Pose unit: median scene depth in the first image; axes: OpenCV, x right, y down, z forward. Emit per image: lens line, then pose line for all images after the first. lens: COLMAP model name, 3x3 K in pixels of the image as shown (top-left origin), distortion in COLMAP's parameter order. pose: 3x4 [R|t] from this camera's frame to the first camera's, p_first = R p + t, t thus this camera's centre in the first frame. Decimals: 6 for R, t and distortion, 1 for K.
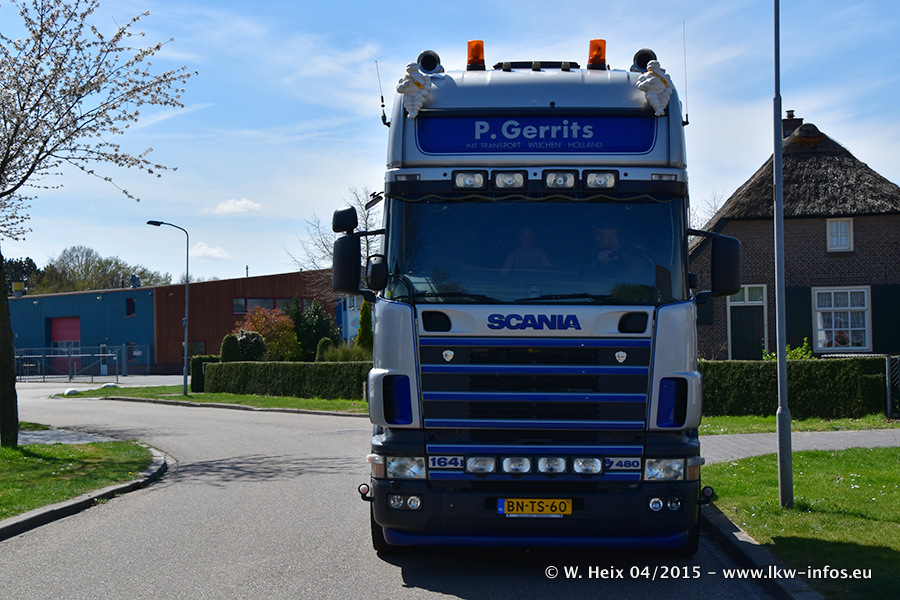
lens RADIAL K [[1335.3, 0, 450.0], [0, 1335.3, 300.0], [0, 0, 1]] dist [0.180110, 0.023836]
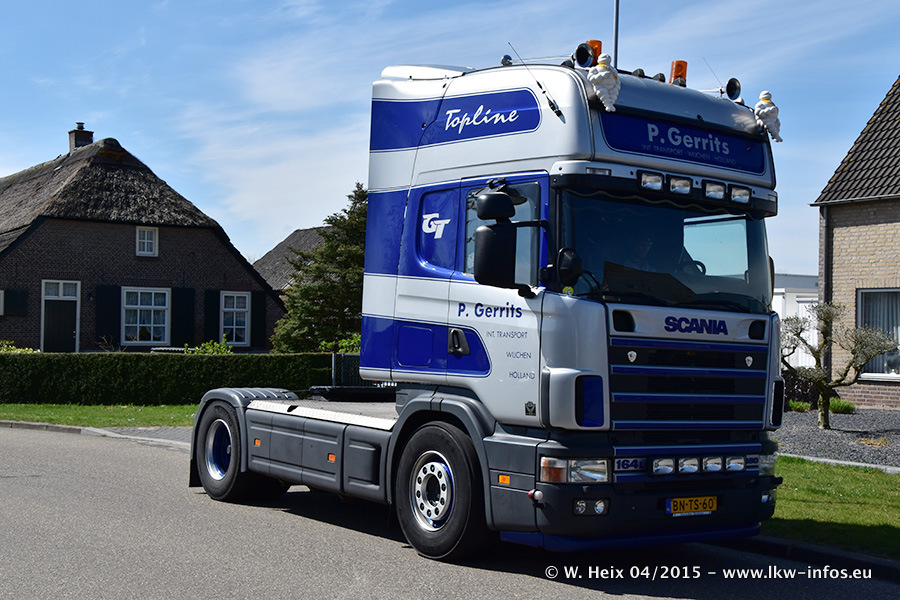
lens RADIAL K [[1164.6, 0, 450.0], [0, 1164.6, 300.0], [0, 0, 1]] dist [0.169665, 0.008429]
pose [[0.784375, 0.050821, 0.618201, -0.640360], [-0.051483, 0.998533, -0.016765, 0.021368], [-0.618146, -0.018677, 0.785841, 0.401604]]
